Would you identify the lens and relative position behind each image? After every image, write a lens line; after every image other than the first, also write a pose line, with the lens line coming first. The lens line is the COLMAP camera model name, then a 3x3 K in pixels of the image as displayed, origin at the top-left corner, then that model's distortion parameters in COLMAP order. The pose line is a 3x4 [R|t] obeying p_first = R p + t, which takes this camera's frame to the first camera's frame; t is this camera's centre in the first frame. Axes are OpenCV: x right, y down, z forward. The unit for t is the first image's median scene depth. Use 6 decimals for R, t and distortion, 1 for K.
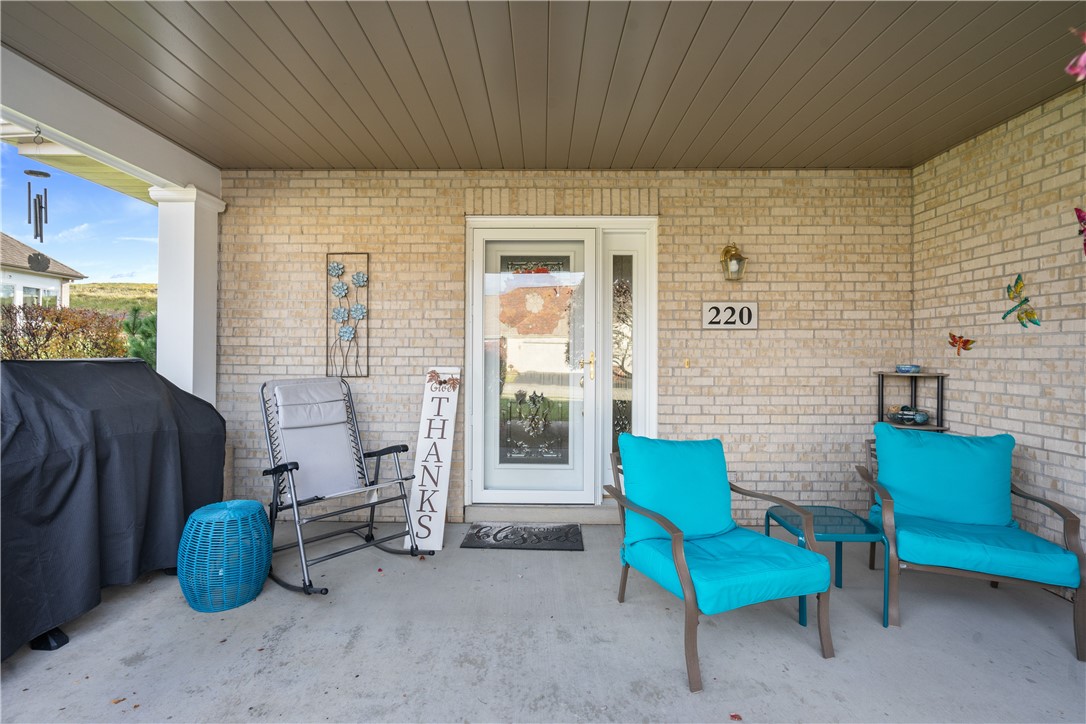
lens RADIAL K [[493.6, 0, 541.0], [0, 493.6, 355.7], [0, 0, 1]] dist [-0.000784, 0.000020]
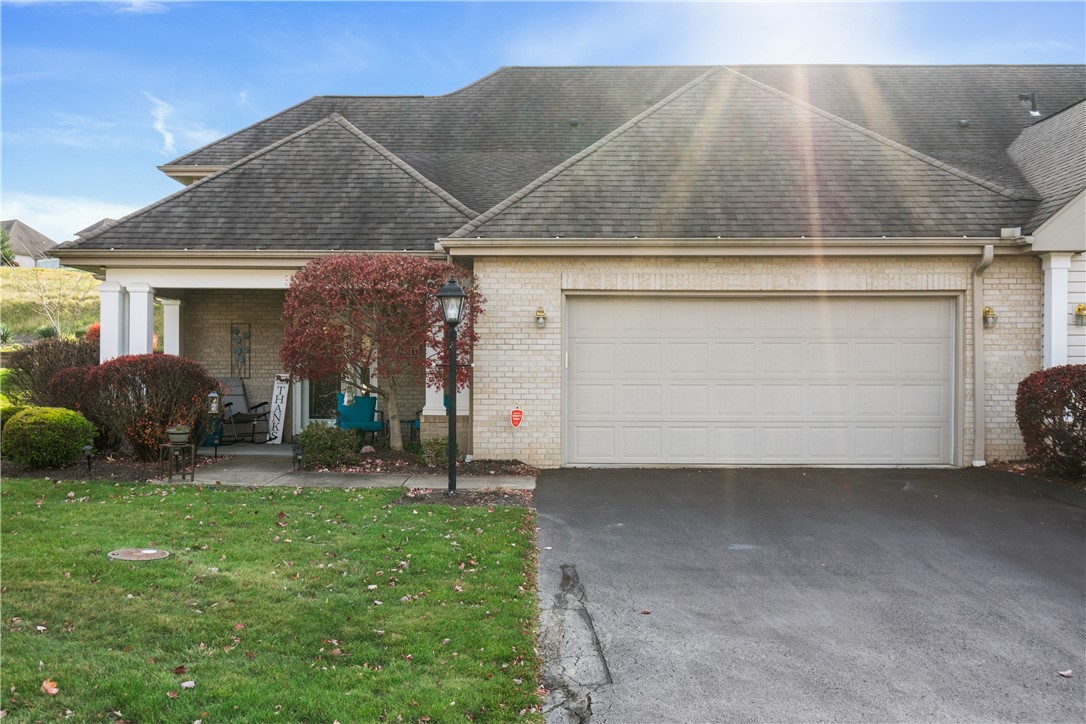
lens RADIAL K [[1053.4, 0, 542.0], [0, 1053.4, 367.9], [0, 0, 1]] dist [-0.004577, 0.000000]
pose [[0.999748, -0.000365, 0.022455, 0.888070], [0.000559, 0.999962, -0.008645, 0.037851], [-0.022451, 0.008655, 0.999710, -3.879875]]
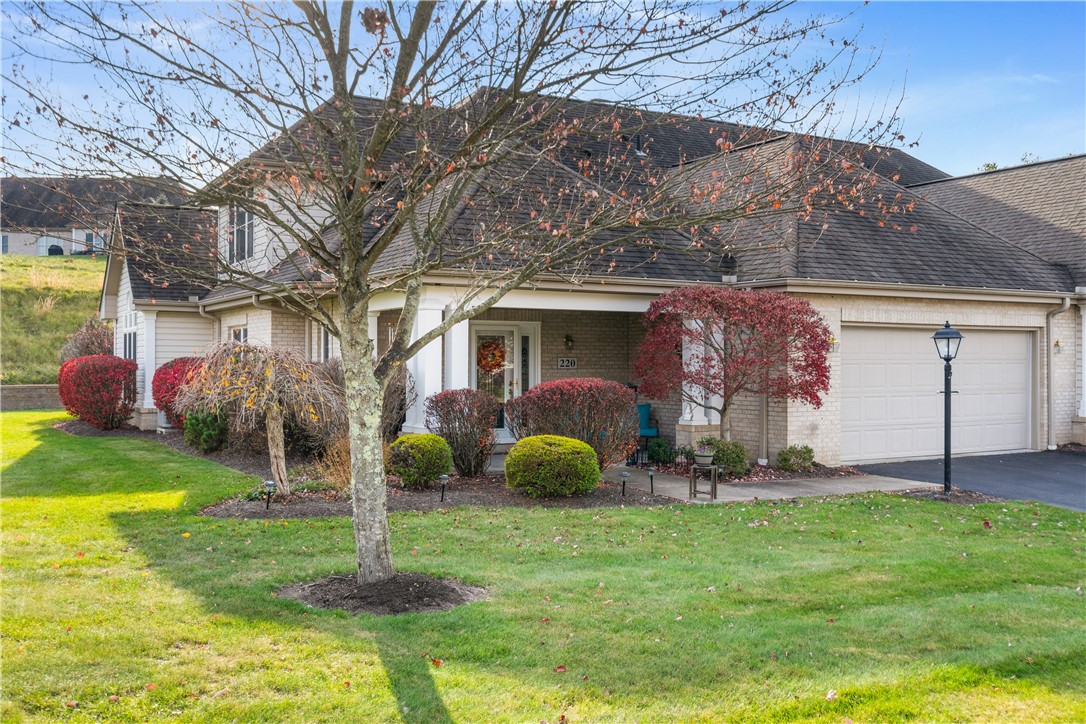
lens RADIAL K [[972.8, 0, 542.8], [0, 972.8, 358.7], [0, 0, 1]] dist [-0.001496, -0.001623]
pose [[0.856349, 0.000682, 0.516396, -2.243677], [-0.001378, 0.999999, 0.000964, -0.109483], [-0.516395, -0.001537, 0.856349, -3.109563]]
